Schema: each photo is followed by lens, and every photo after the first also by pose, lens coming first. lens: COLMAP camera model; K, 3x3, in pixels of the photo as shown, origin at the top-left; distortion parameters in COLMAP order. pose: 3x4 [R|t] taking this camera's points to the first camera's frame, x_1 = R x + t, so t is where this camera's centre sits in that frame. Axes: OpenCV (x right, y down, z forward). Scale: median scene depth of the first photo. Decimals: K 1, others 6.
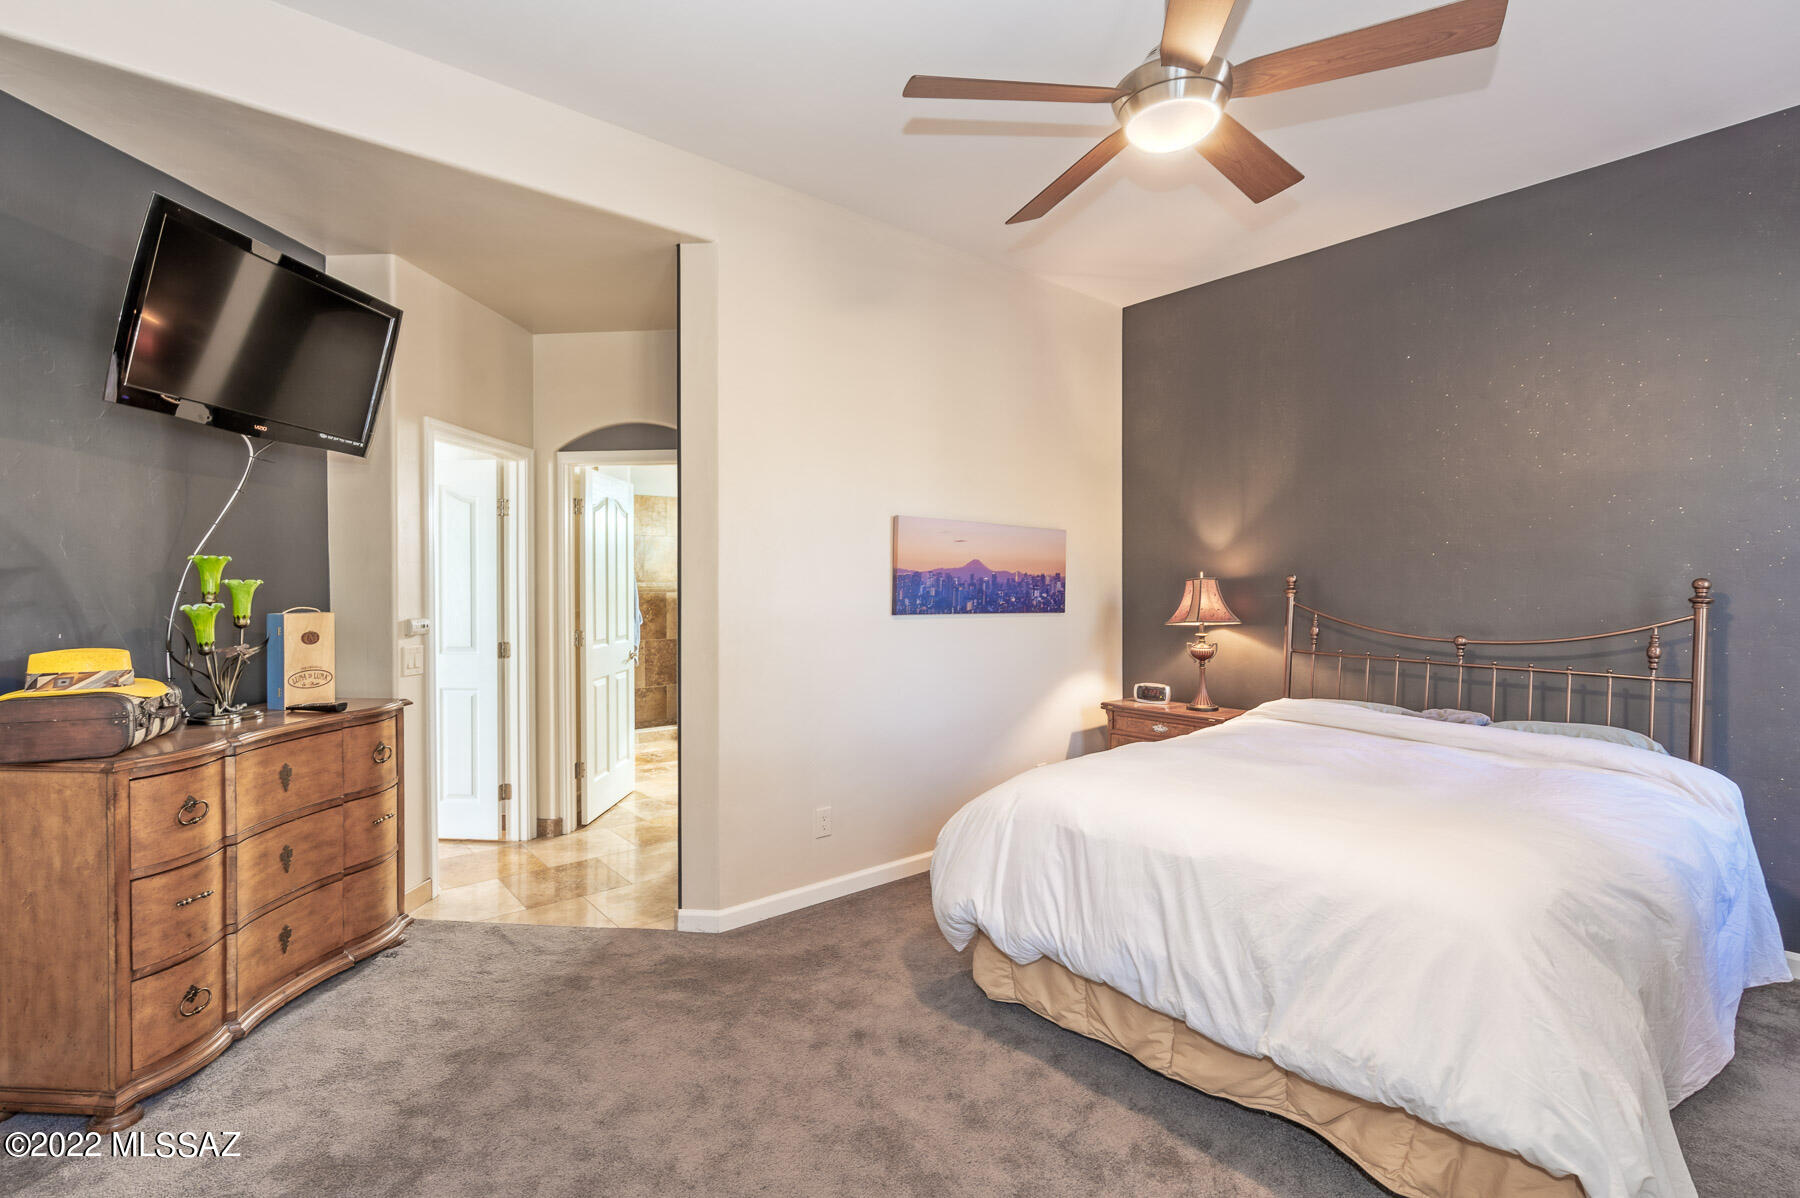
lens RADIAL K [[814.8, 0, 890.5], [0, 814.8, 604.5], [0, 0, 1]] dist [-0.002634, 0.000552]
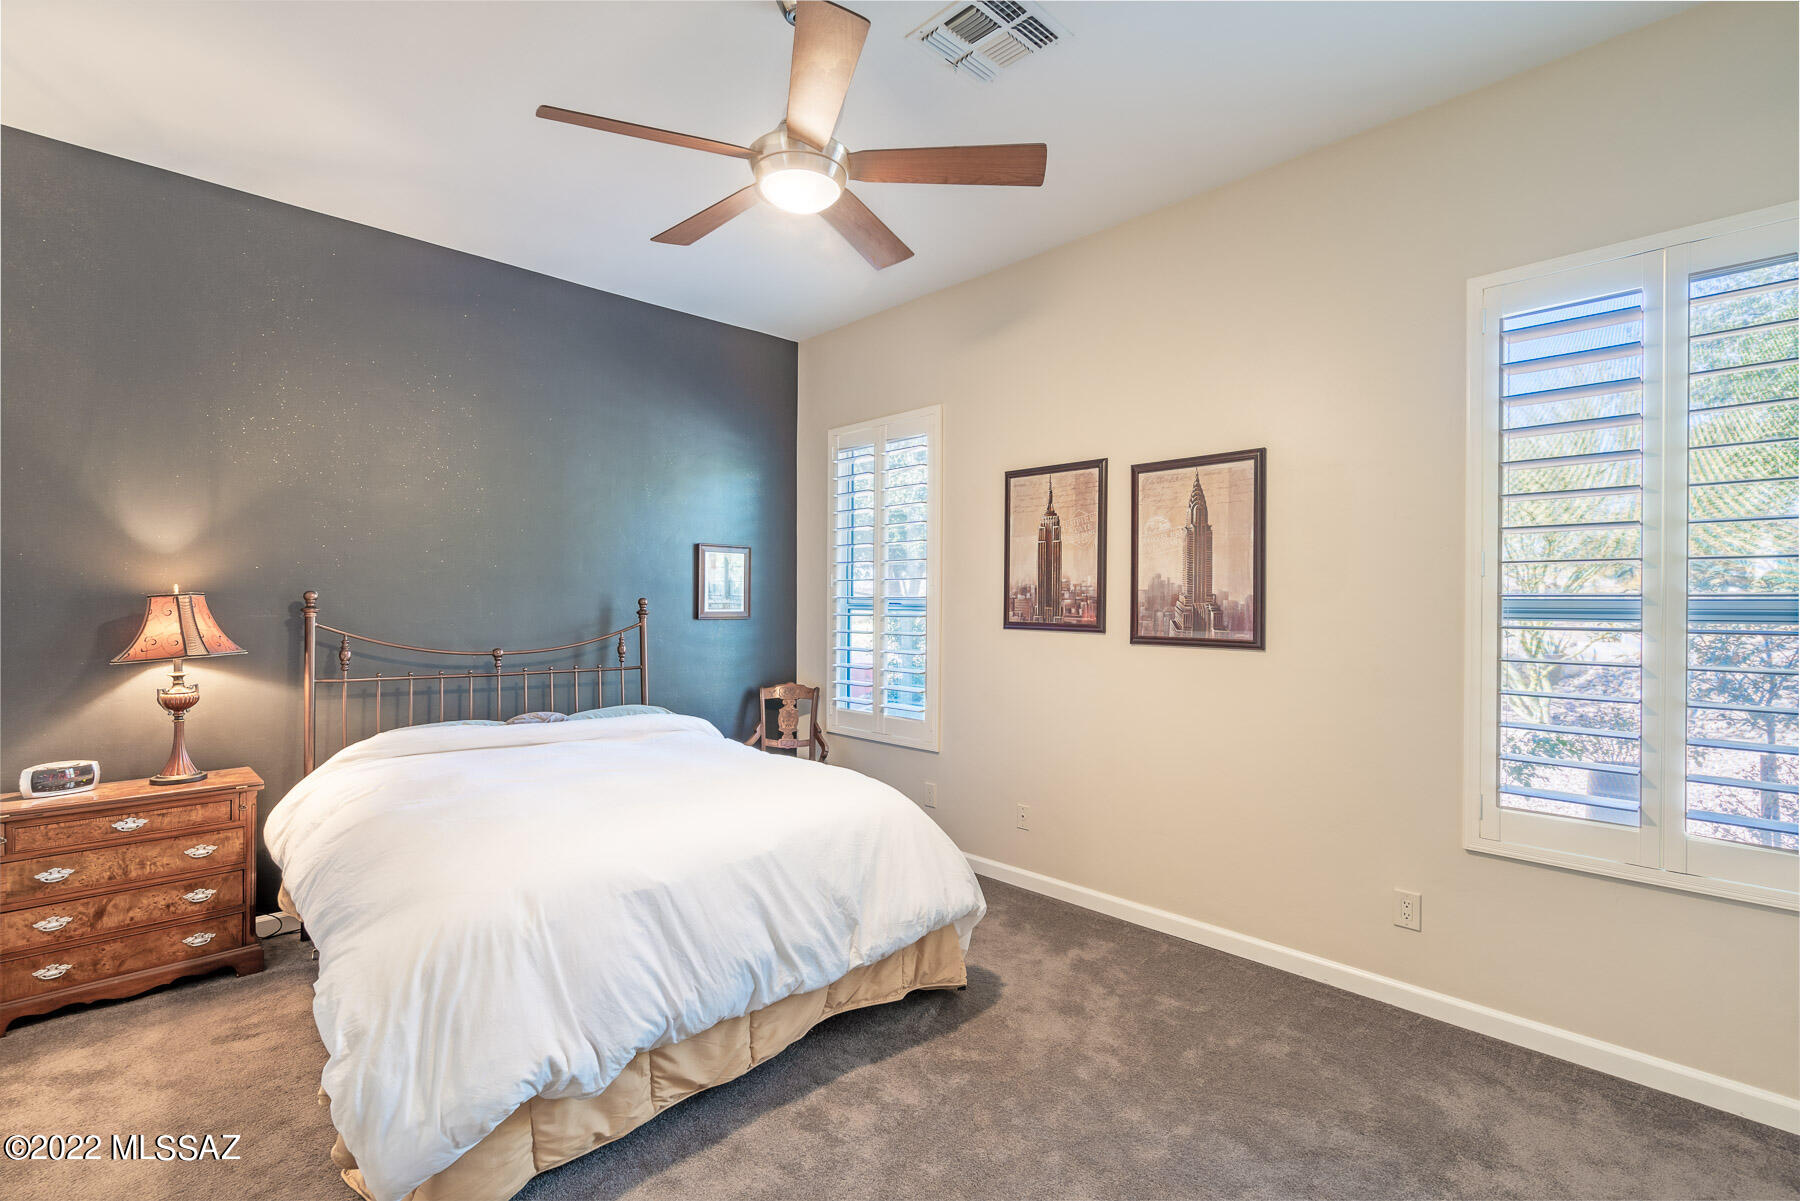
lens RADIAL K [[814.8, 0, 890.5], [0, 814.8, 606.0], [0, 0, 1]] dist [-0.002634, 0.000552]
pose [[-0.080015, -0.010034, 0.996743, -0.489021], [0.019031, 0.999752, 0.011592, -0.023888], [-0.996612, 0.019896, -0.079804, 0.597343]]
